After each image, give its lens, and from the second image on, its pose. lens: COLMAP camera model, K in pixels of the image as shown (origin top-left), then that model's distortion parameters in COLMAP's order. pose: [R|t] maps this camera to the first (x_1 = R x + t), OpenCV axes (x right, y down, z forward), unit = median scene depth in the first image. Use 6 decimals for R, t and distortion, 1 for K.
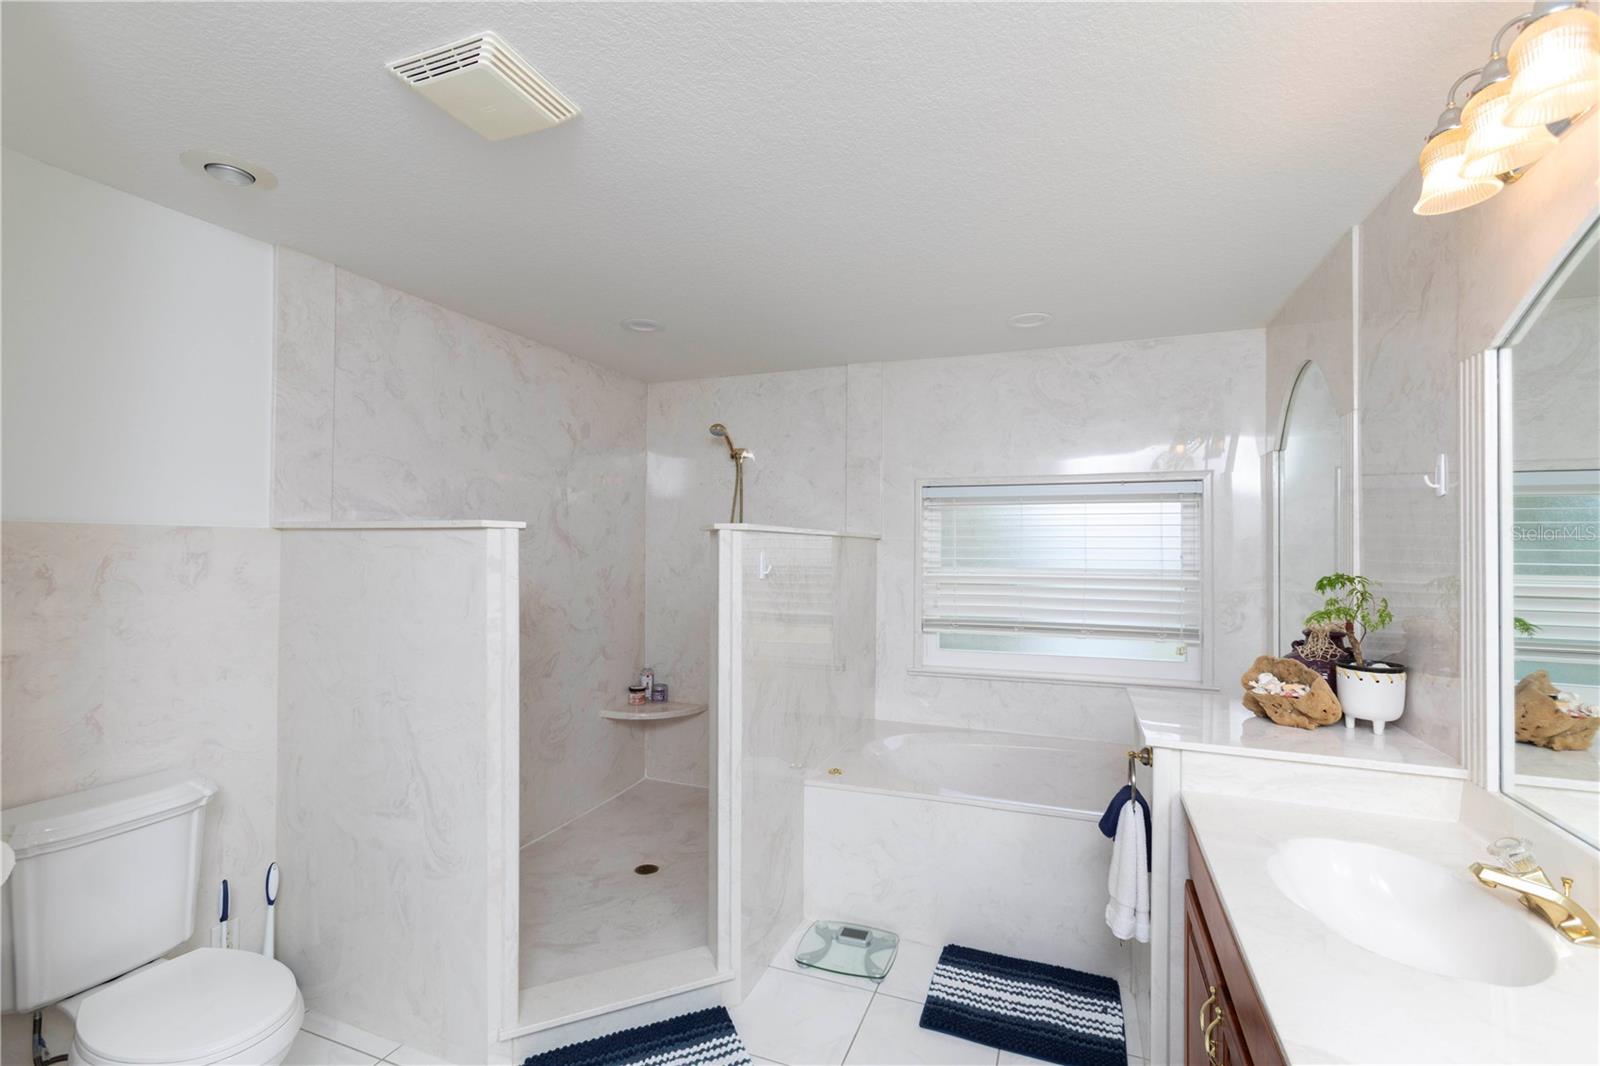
lens RADIAL K [[707.9, 0, 800.1], [0, 707.9, 535.2], [0, 0, 1]] dist [-0.013944, 0.007846]
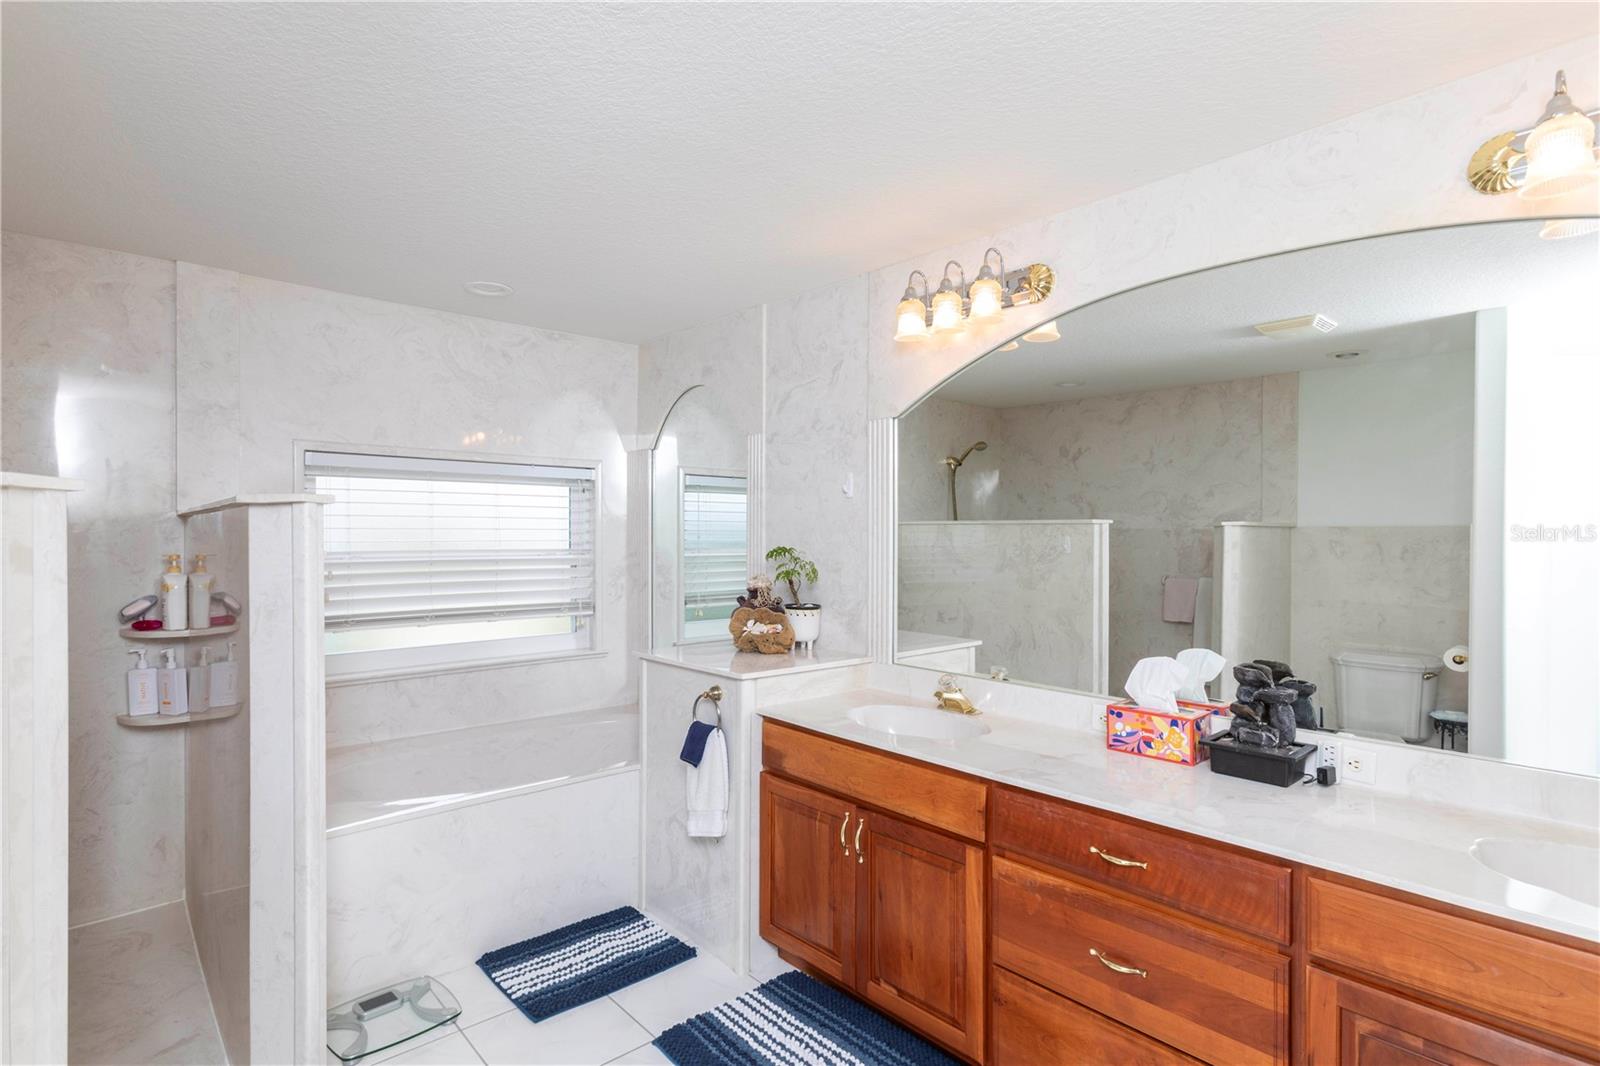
lens RADIAL K [[795.6, 0, 797.2], [0, 795.6, 539.3], [0, 0, 1]] dist [-0.001095, 0.000453]
pose [[0.453793, -0.013816, 0.891000, -0.544170], [-0.016879, 0.999567, 0.024096, -0.001242], [-0.890947, -0.025973, 0.453364, 0.171750]]
